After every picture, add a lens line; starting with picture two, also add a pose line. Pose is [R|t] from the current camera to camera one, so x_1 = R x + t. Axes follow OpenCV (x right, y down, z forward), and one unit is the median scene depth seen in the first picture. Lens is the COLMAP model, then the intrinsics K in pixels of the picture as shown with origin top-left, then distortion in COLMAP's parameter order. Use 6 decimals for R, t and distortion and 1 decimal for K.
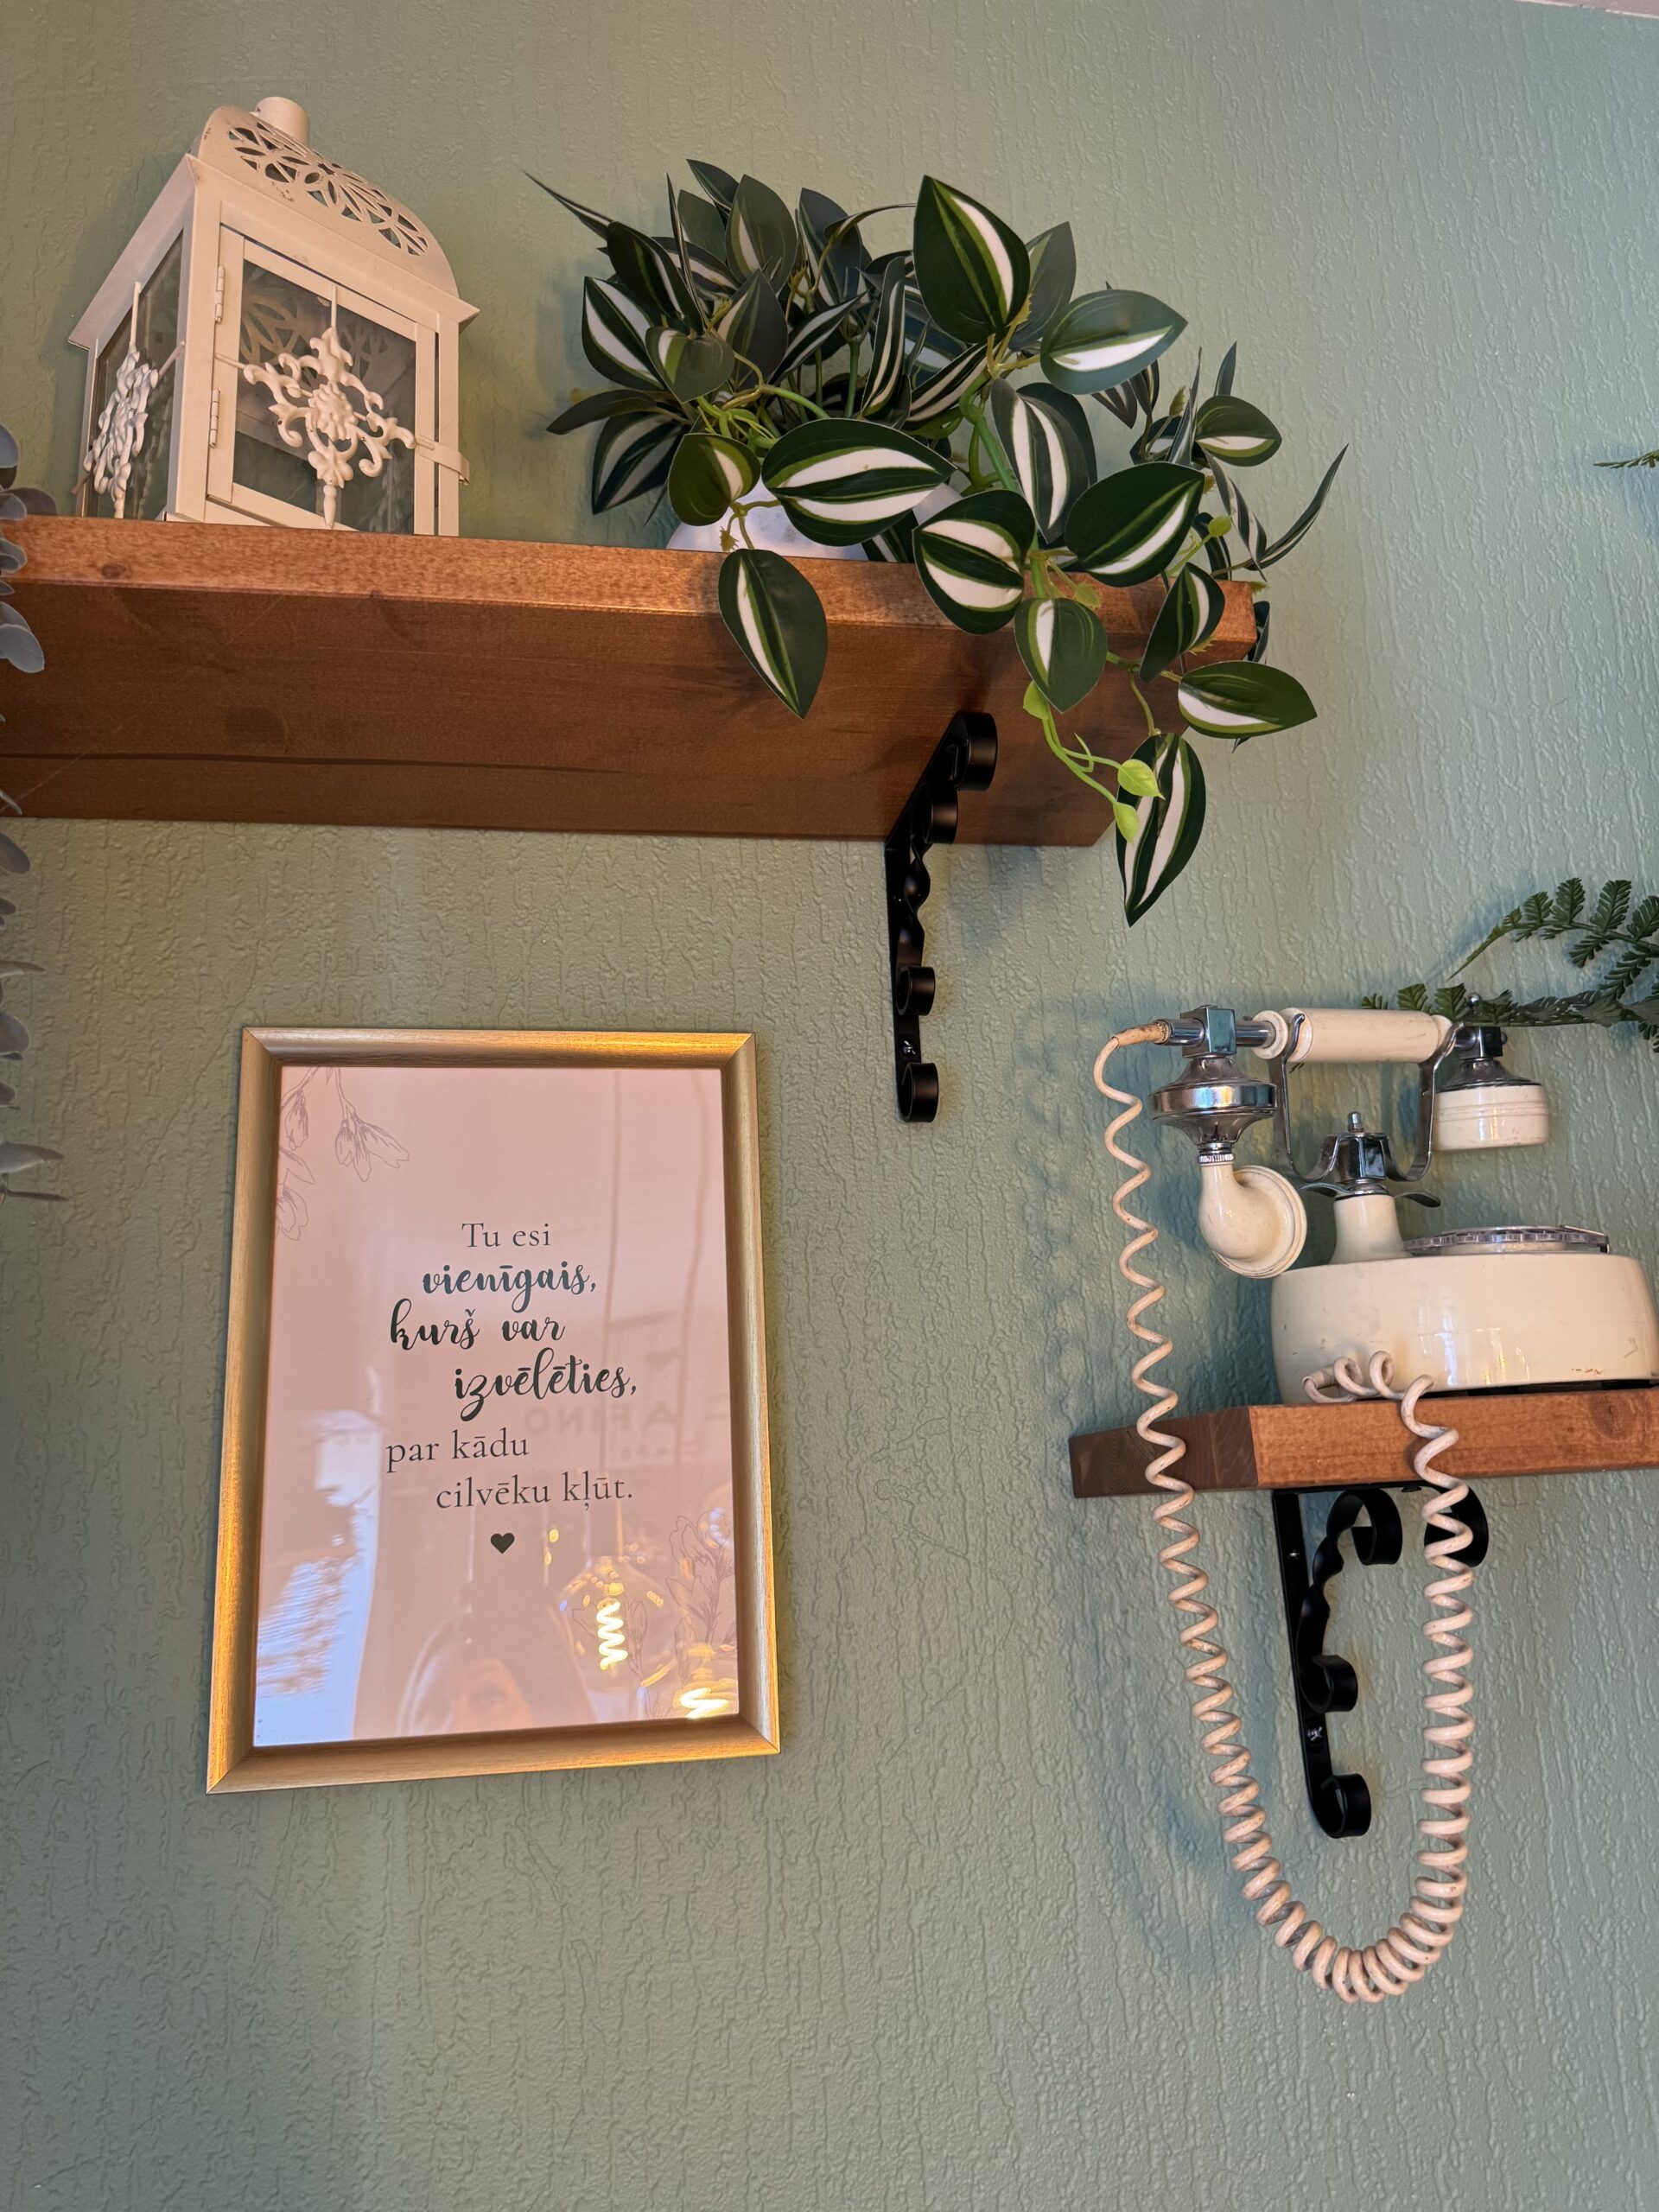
lens RADIAL K [[1582.7, 0, 818.1], [0, 1582.7, 1091.3], [0, 0, 1]] dist [-0.000018, -0.009805]
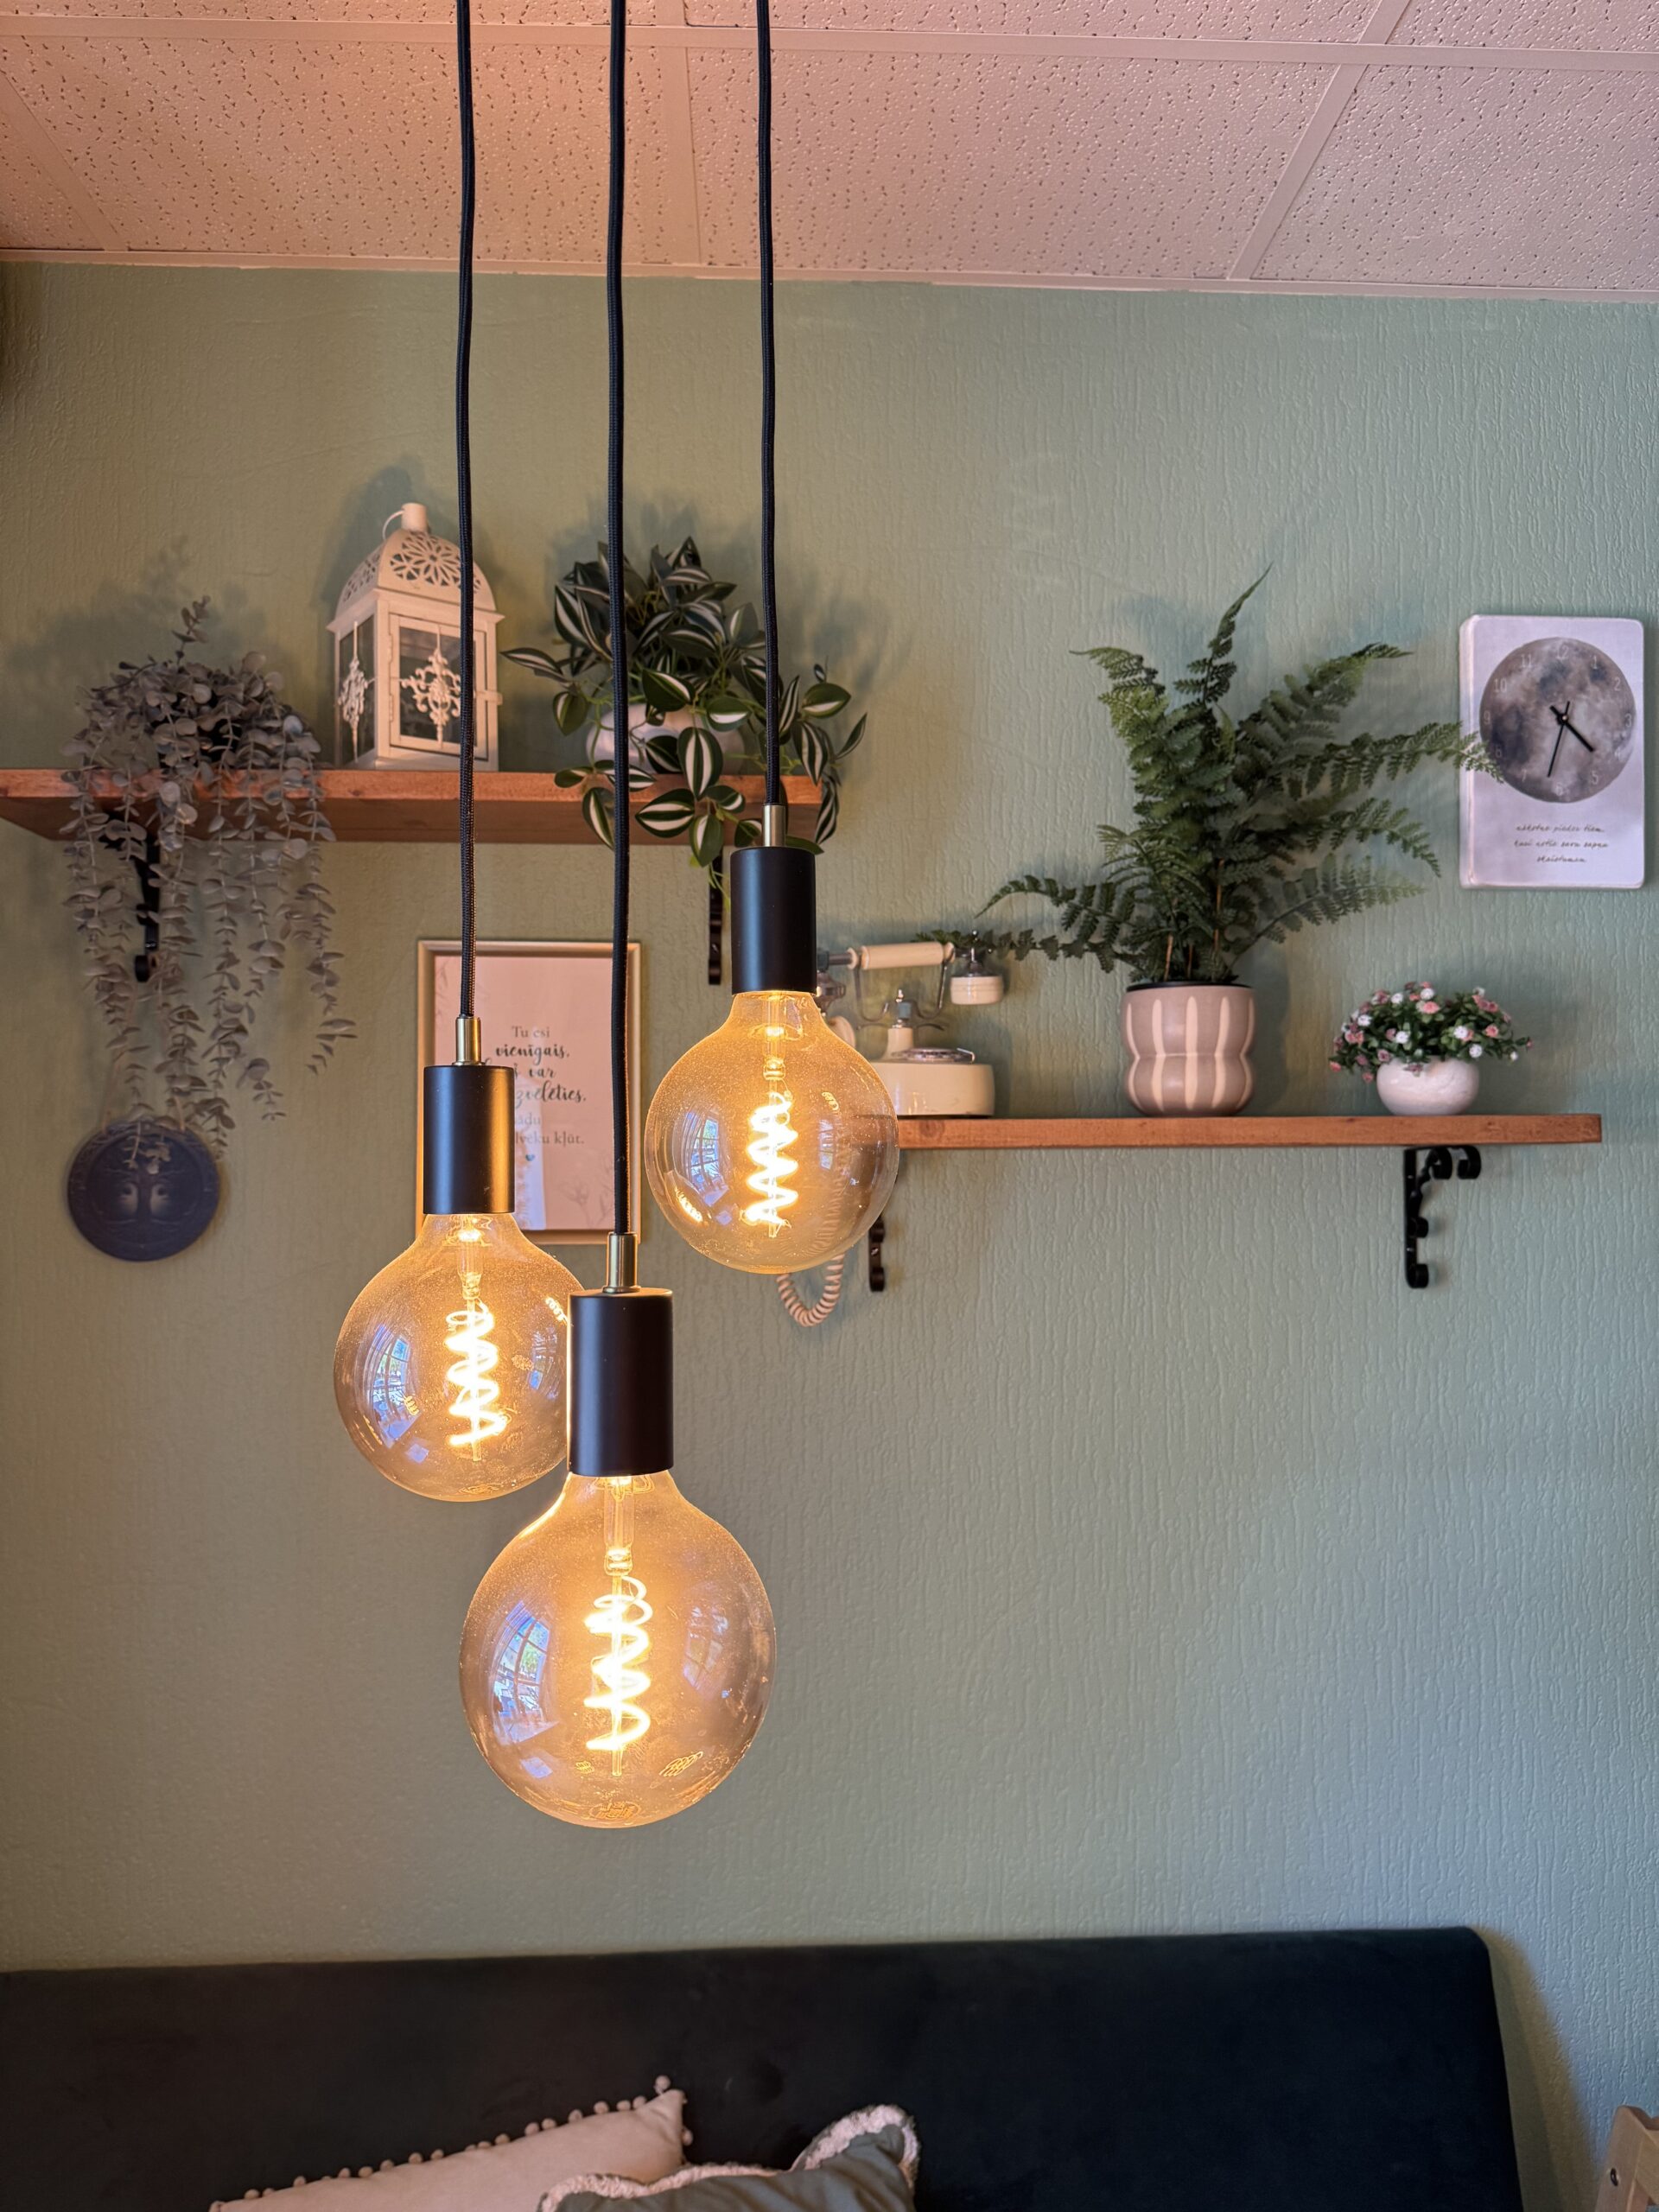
lens RADIAL K [[1582.7, 0, 832.4], [0, 1582.7, 1106.0], [0, 0, 1]] dist [-0.000018, -0.009805]
pose [[0.992511, 0.037650, -0.116204, 0.565799], [-0.009495, 0.972214, 0.233899, -0.385322], [0.121782, -0.231045, 0.965291, -1.333070]]
